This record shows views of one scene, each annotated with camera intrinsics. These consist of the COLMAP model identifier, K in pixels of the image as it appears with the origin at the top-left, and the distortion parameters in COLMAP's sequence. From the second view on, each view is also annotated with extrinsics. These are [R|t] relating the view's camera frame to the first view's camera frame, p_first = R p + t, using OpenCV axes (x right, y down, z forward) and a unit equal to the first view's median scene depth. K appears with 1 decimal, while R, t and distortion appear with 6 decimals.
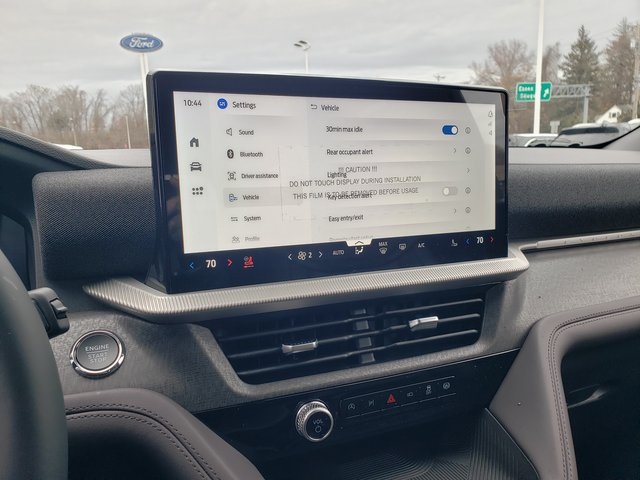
lens RADIAL K [[493.1, 0, 306.7], [0, 493.1, 245.0], [0, 0, 1]] dist [0.009884, 0.000323]
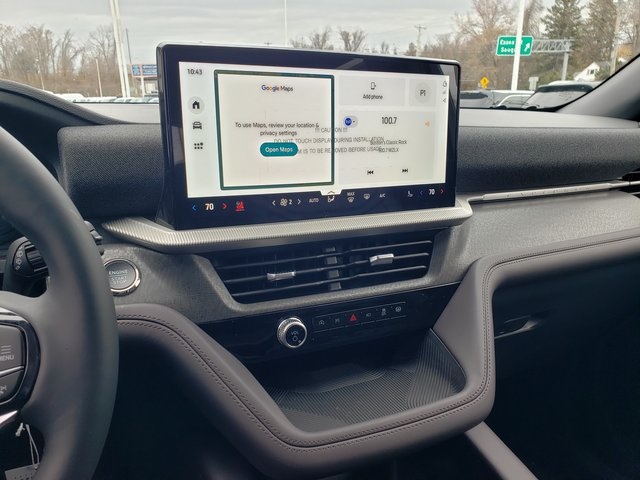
lens RADIAL K [[487.4, 0, 301.8], [0, 487.4, 246.6], [0, 0, 1]] dist [0.053276, -0.040228]
pose [[0.999107, 0.013476, 0.040054, -0.010805], [-0.017347, 0.995043, 0.097924, 0.012067], [-0.038536, -0.098531, 0.994388, -0.195774]]
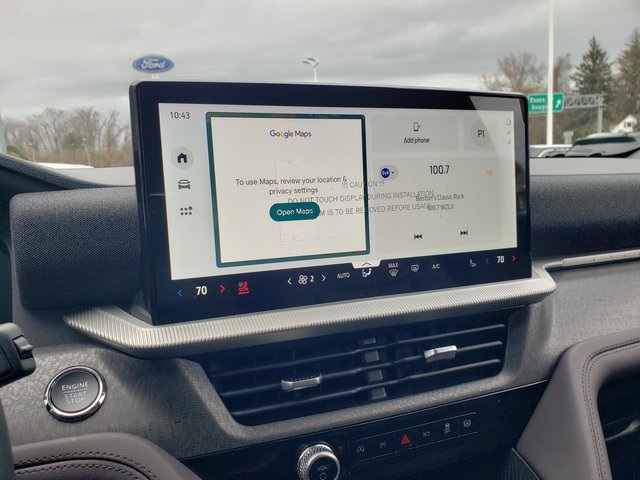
lens RADIAL K [[495.7, 0, 301.5], [0, 495.7, 241.8], [0, 0, 1]] dist [0.002513, 0.007106]
pose [[0.999372, -0.013055, -0.032936, 0.017239], [0.011805, 0.999213, -0.037858, -0.012994], [0.033405, 0.037445, 0.998740, 0.082999]]
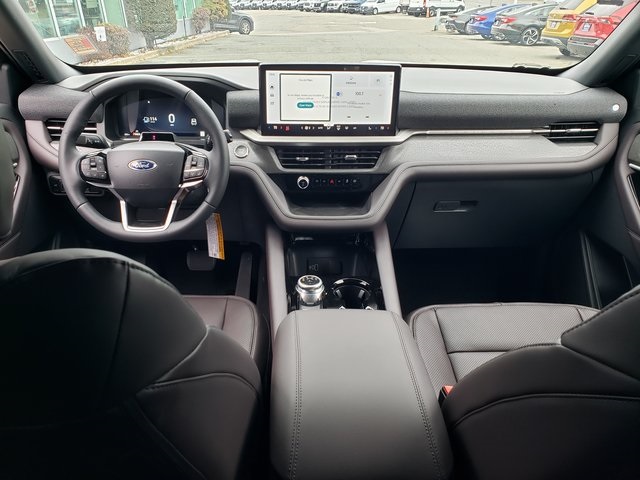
lens RADIAL K [[486.5, 0, 304.9], [0, 486.5, 243.1], [0, 0, 1]] dist [0.010298, -0.003705]
pose [[0.928234, 0.180844, -0.325080, 0.969064], [-0.080038, 0.950503, 0.300230, -0.179639], [0.363284, -0.252665, 0.896764, -1.637437]]
